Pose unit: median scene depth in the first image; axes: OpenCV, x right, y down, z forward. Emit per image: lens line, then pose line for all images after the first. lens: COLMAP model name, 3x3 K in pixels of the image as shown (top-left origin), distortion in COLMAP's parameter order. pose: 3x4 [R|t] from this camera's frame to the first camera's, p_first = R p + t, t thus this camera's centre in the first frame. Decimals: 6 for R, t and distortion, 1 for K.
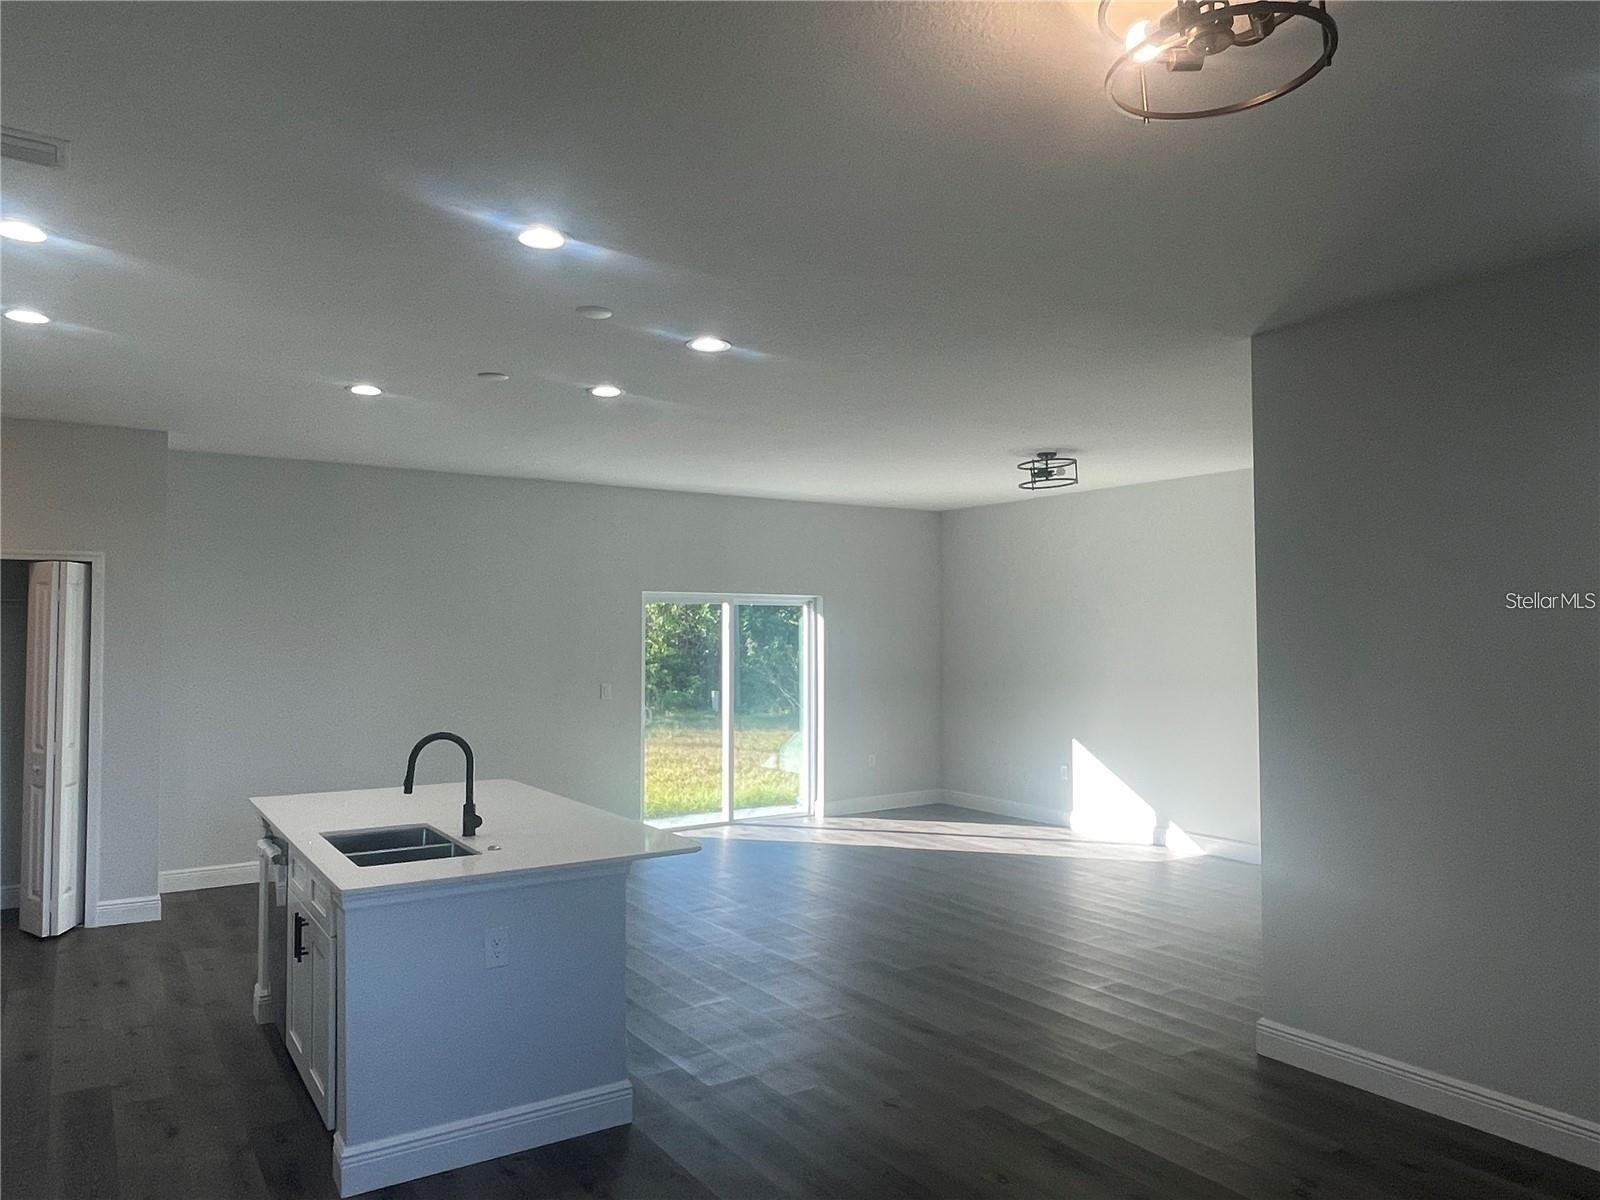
lens RADIAL K [[1076.1, 0, 800.0], [0, 1076.1, 600.0], [0, 0, 1]] dist [0.008643, -0.000546]
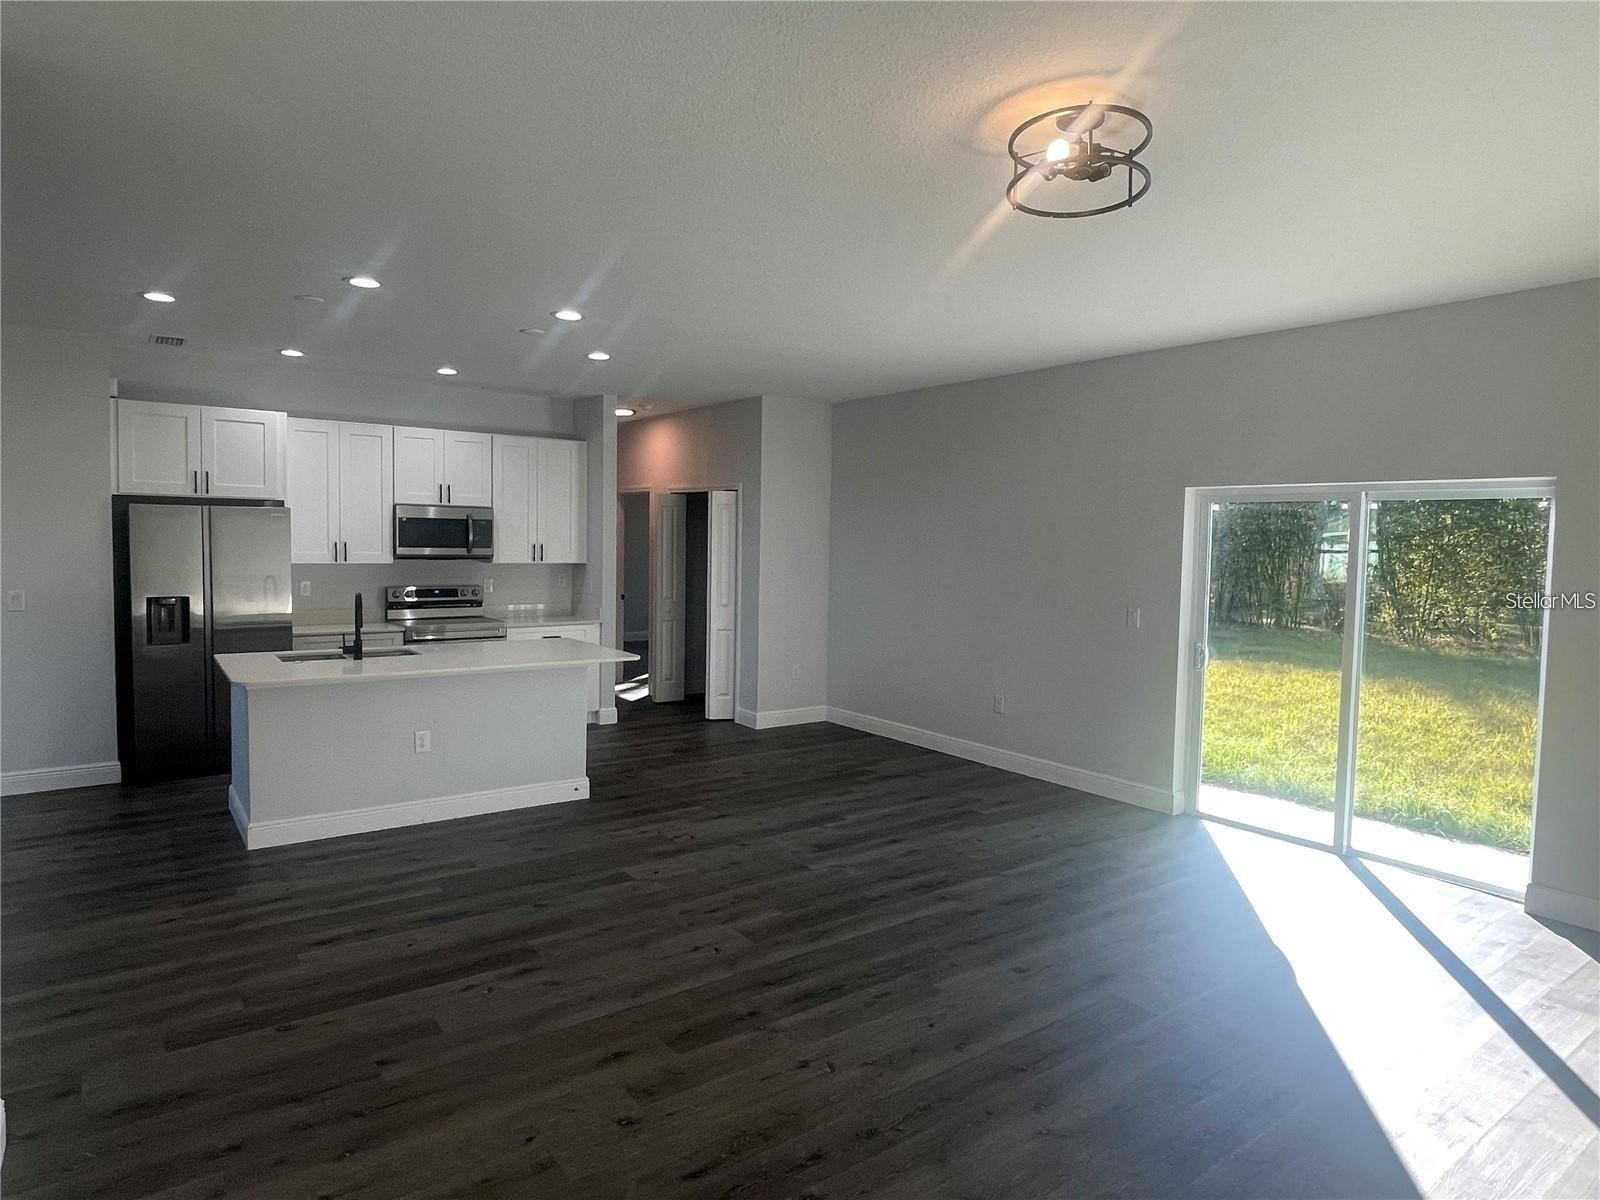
lens RADIAL K [[933.3, 0, 800.0], [0, 933.3, 600.0], [0, 0, 1]] dist [0.006705, 0.000102]
pose [[0.046681, 0.065450, -0.996763, 0.512799], [0.019670, 0.997597, 0.066426, 0.021994], [0.998716, -0.022707, 0.045281, 0.743585]]
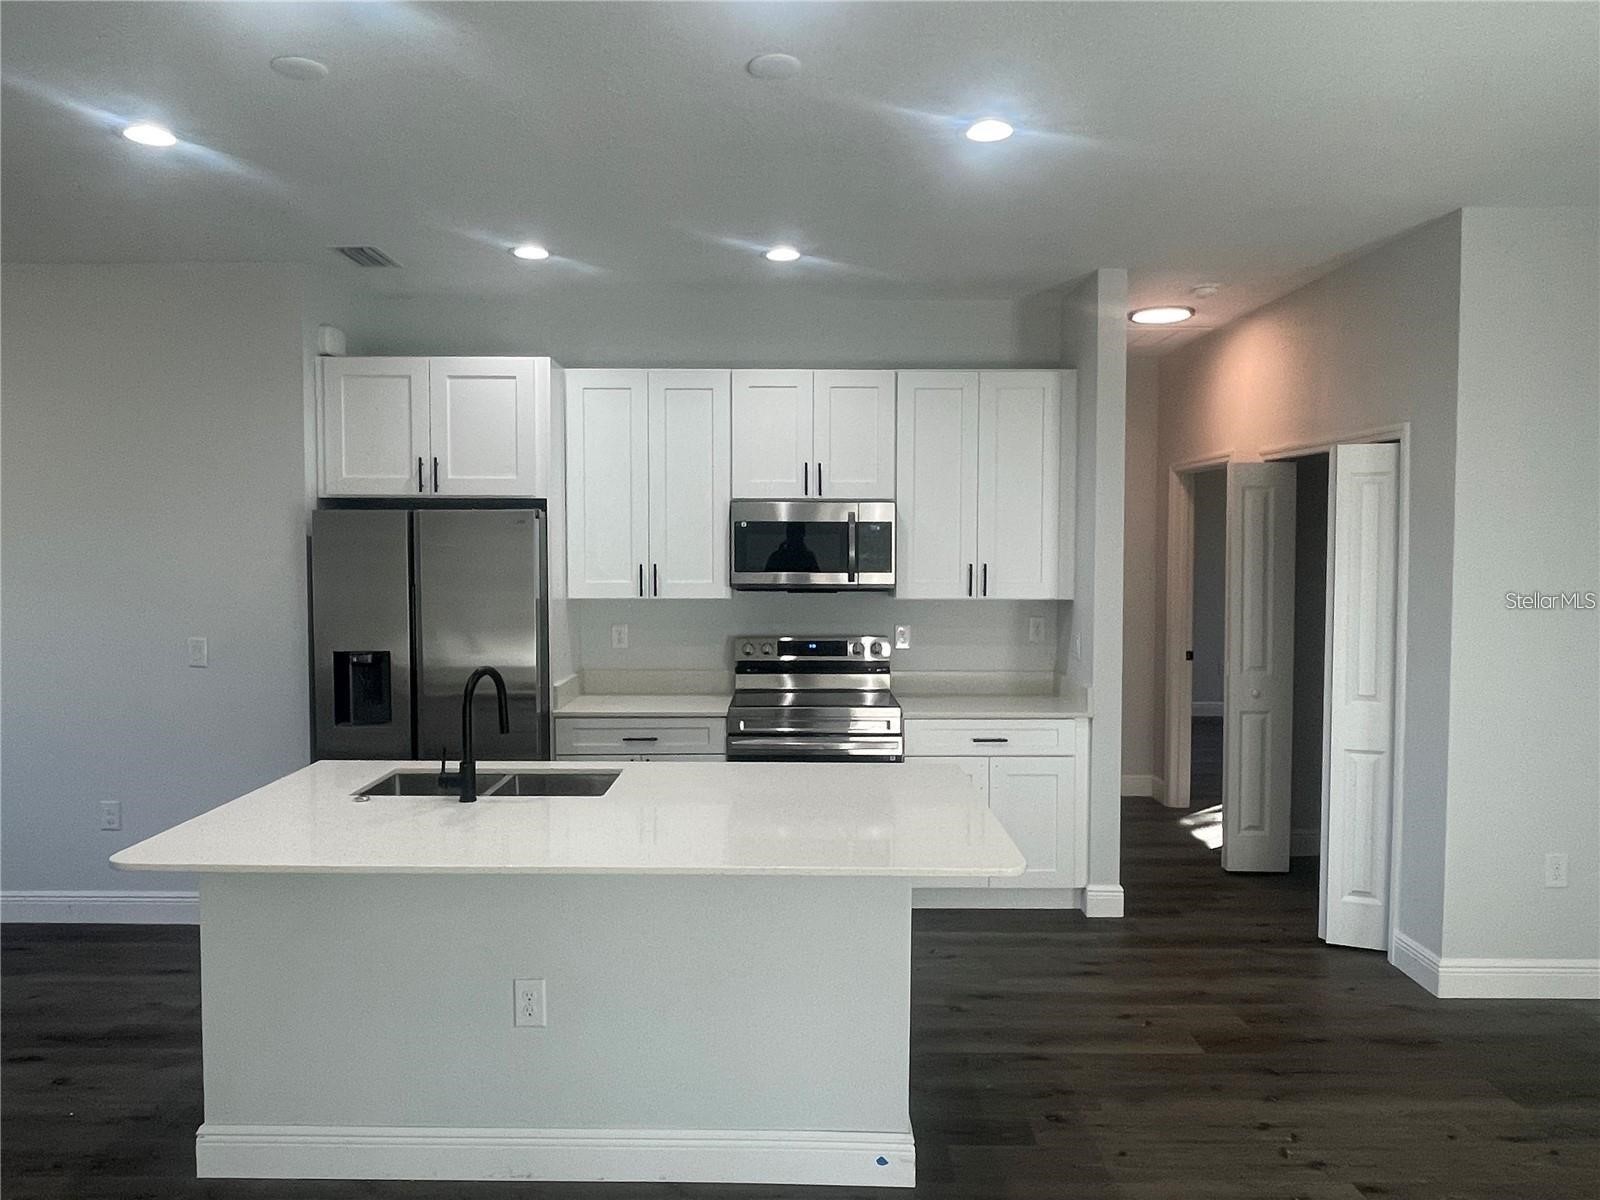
lens RADIAL K [[1076.1, 0, 800.0], [0, 1076.1, 600.0], [0, 0, 1]] dist [0.008643, -0.000546]
pose [[-0.553082, 0.038292, -0.832246, 0.096565], [0.028678, 0.999226, 0.026916, 0.023927], [0.832633, -0.008980, -0.553752, 0.770136]]
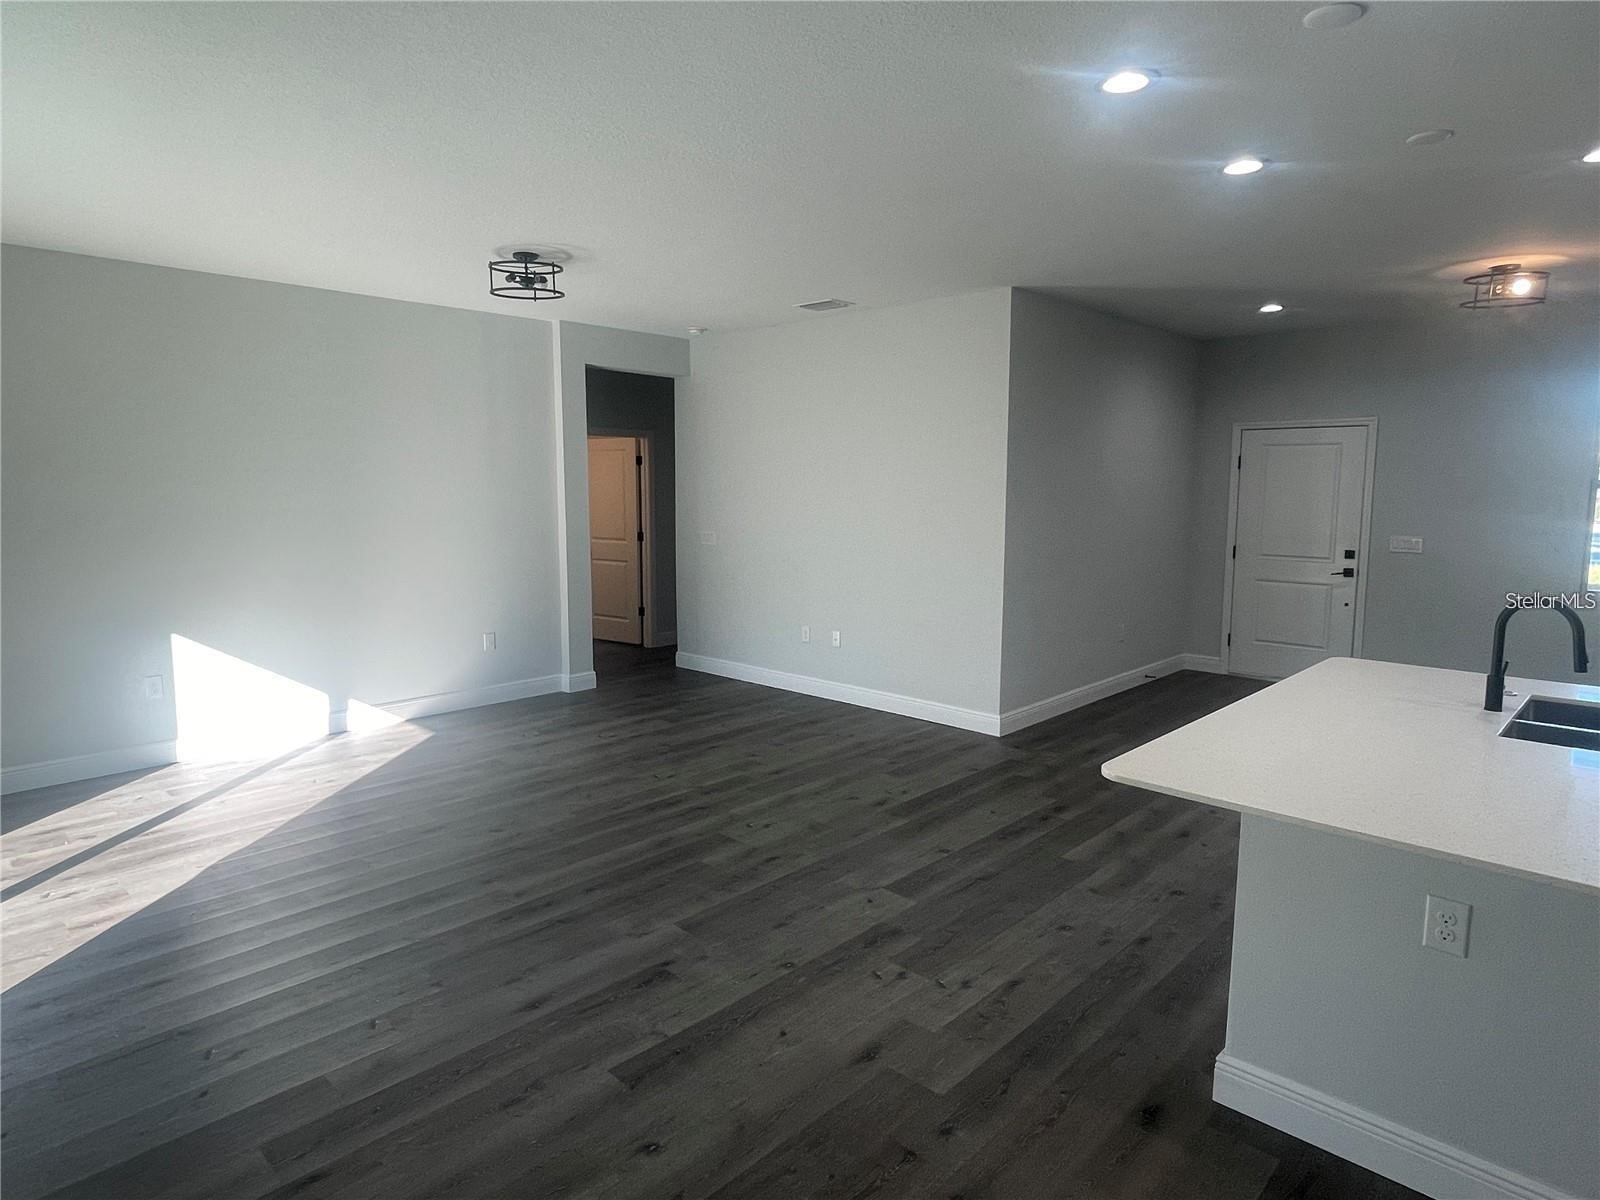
lens RADIAL K [[919.4, 0, 800.0], [0, 919.4, 600.0], [0, 0, 1]] dist [0.032496, -0.037705]
pose [[-0.217979, -0.125961, 0.967791, -0.432071], [-0.038799, 0.991971, 0.120369, 0.024282], [-0.975182, -0.011311, -0.221116, 0.810938]]
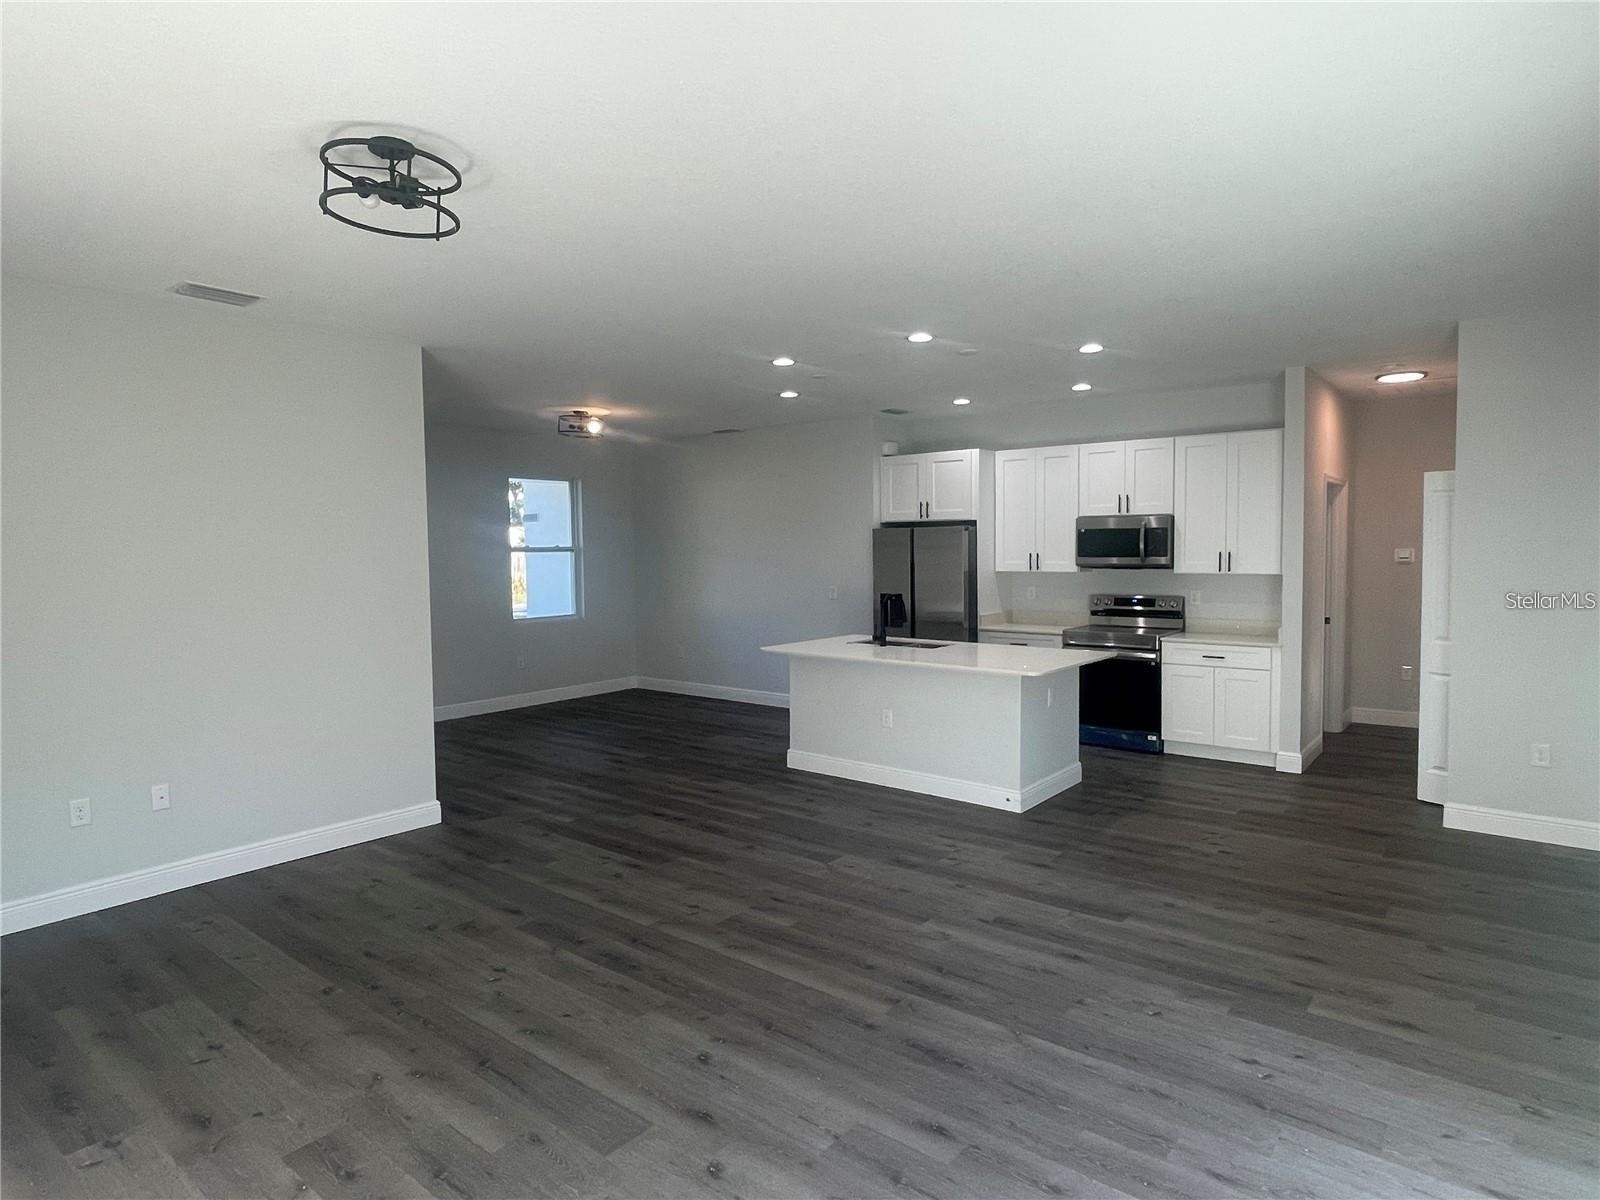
lens RADIAL K [[919.4, 0, 800.0], [0, 919.4, 600.0], [0, 0, 1]] dist [0.032496, -0.037705]
pose [[-0.953323, 0.025394, -0.300882, 0.164597], [0.019346, 0.999547, 0.023064, 0.039818], [0.301332, 0.016167, -0.953382, 1.209470]]
